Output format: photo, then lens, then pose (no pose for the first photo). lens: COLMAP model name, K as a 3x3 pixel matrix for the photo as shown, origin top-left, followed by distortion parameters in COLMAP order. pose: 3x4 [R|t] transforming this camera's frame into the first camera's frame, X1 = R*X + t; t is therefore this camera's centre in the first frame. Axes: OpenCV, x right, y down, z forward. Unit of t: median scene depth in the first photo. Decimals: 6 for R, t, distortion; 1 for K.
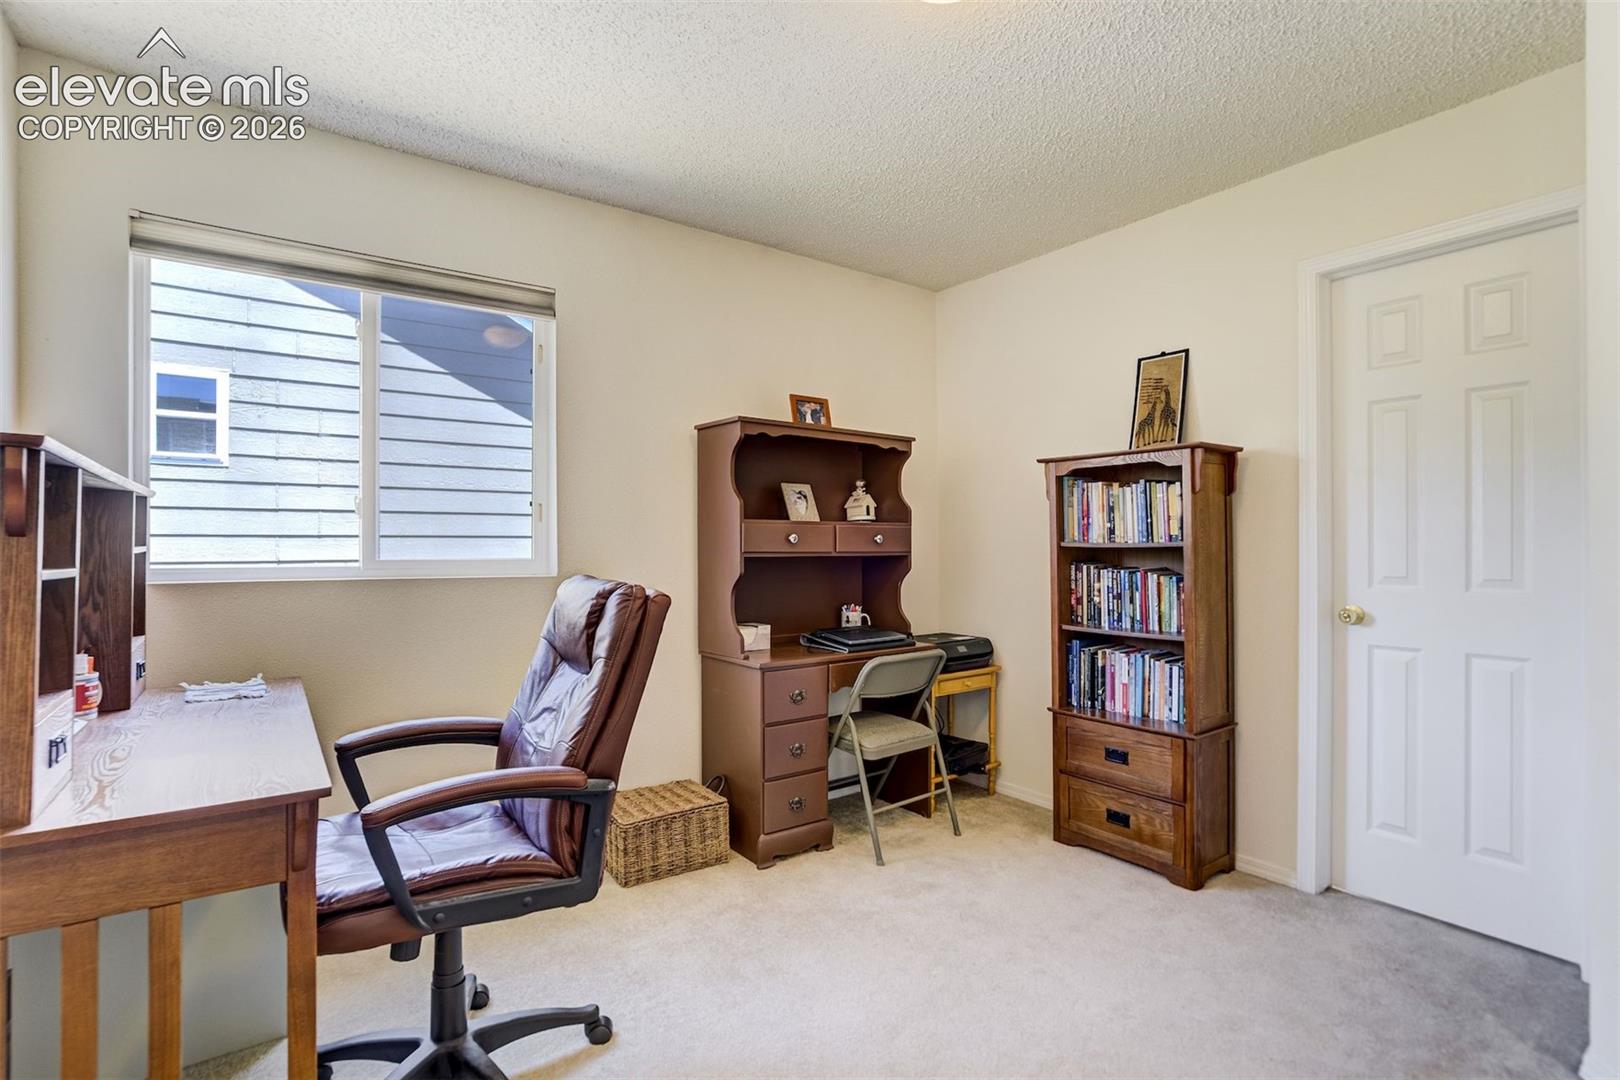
lens RADIAL K [[744.2, 0, 807.3], [0, 744.2, 539.1], [0, 0, 1]] dist [-0.044943, 0.013631]
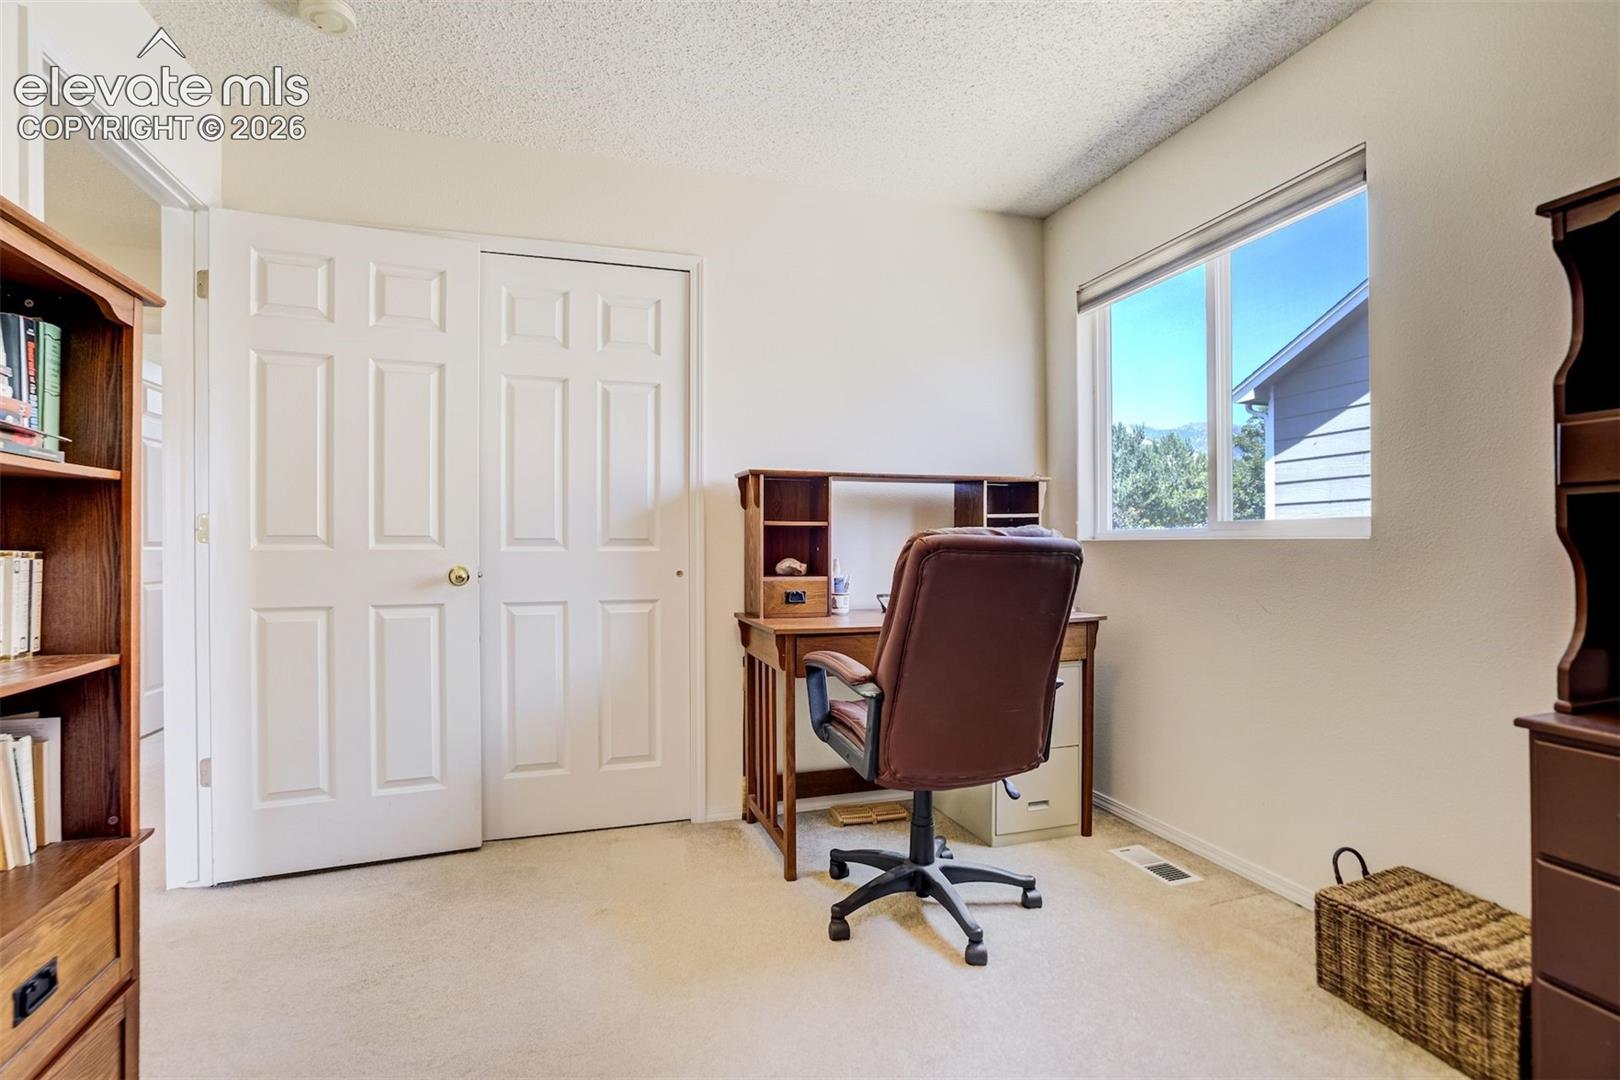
lens RADIAL K [[744.2, 0, 808.7], [0, 744.2, 541.6], [0, 0, 1]] dist [-0.044943, 0.013631]
pose [[-0.305836, -0.005161, -0.952070, 0.529226], [0.005236, 0.999961, -0.007102, 0.059789], [0.952070, -0.007157, -0.305797, 0.734064]]
